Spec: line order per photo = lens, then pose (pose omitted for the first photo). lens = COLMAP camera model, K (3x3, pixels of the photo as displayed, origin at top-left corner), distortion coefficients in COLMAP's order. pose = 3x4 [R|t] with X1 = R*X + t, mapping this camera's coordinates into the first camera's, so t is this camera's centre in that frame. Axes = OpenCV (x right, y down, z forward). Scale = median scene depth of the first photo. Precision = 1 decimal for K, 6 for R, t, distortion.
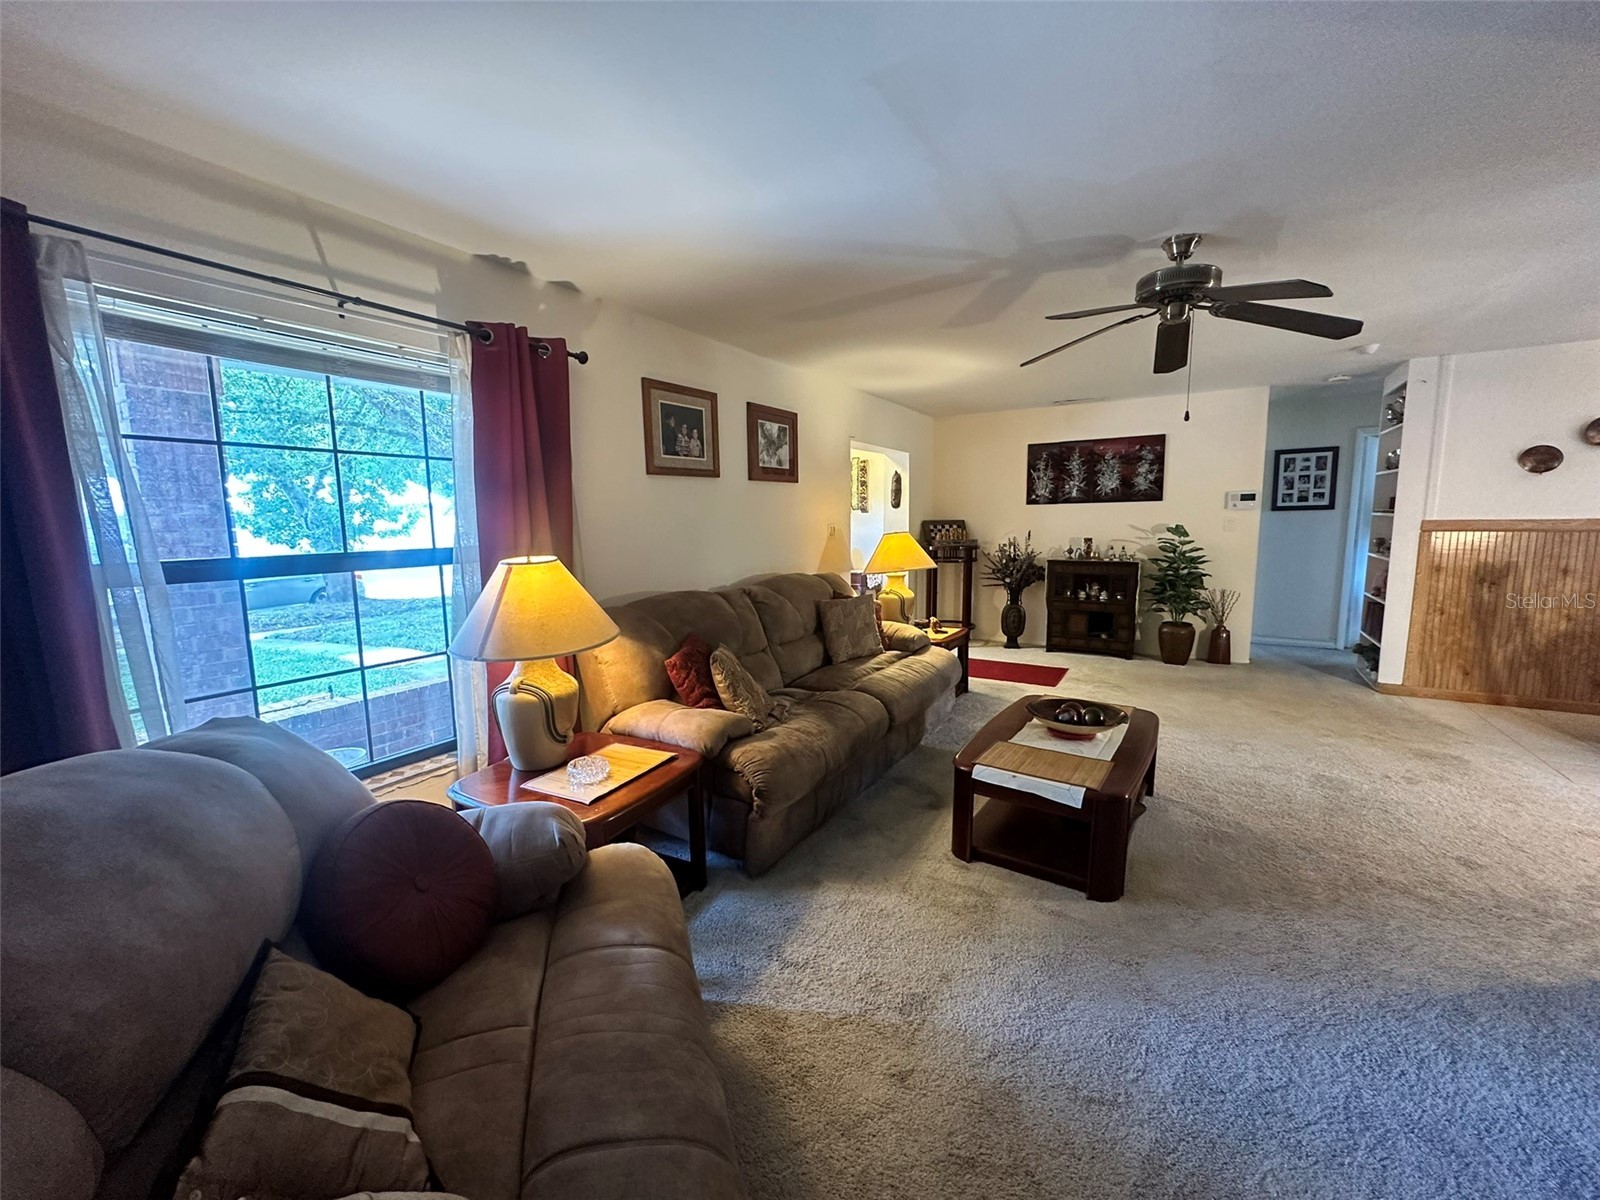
lens RADIAL K [[639.6, 0, 789.4], [0, 639.6, 603.3], [0, 0, 1]] dist [-0.004375, 0.000623]
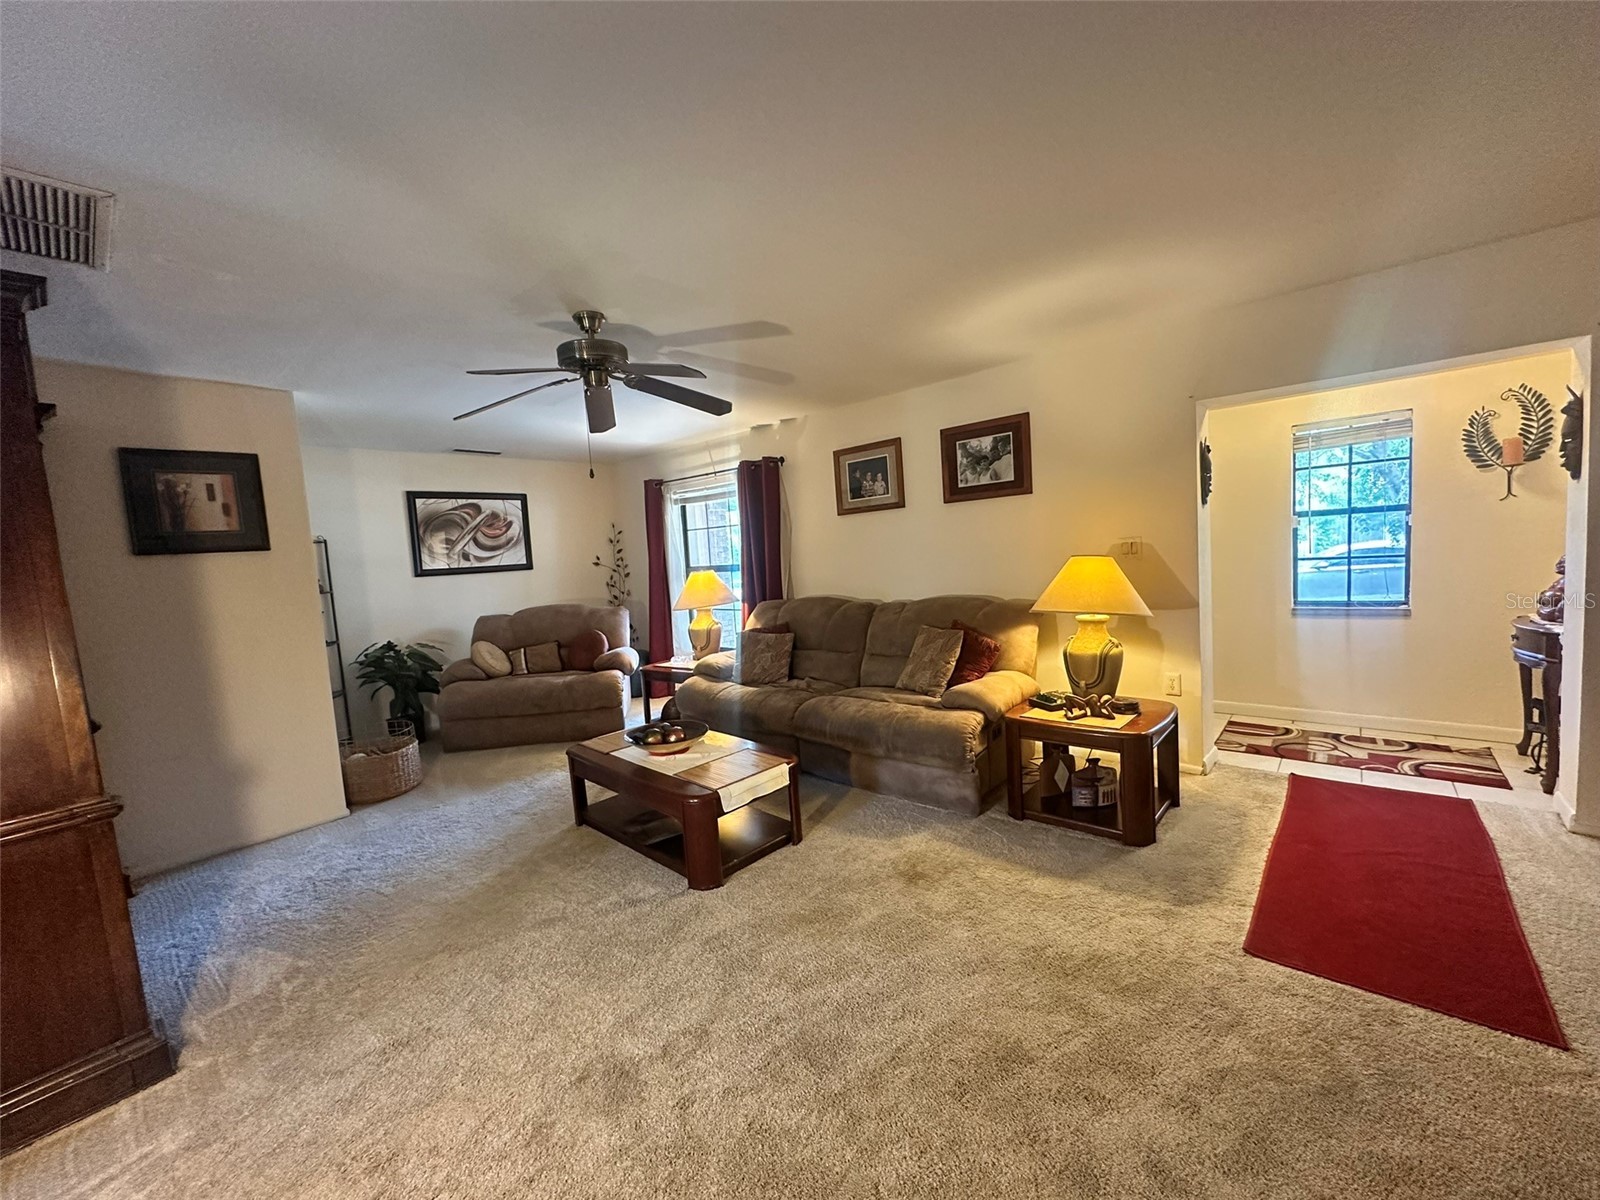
lens RADIAL K [[639.6, 0, 800.9], [0, 639.6, 603.4], [0, 0, 1]] dist [-0.004375, 0.000623]
pose [[-0.163673, 0.108383, -0.980543, 1.063071], [-0.064999, 0.990602, 0.120345, -0.148166], [0.984371, 0.083431, -0.155090, 0.988542]]
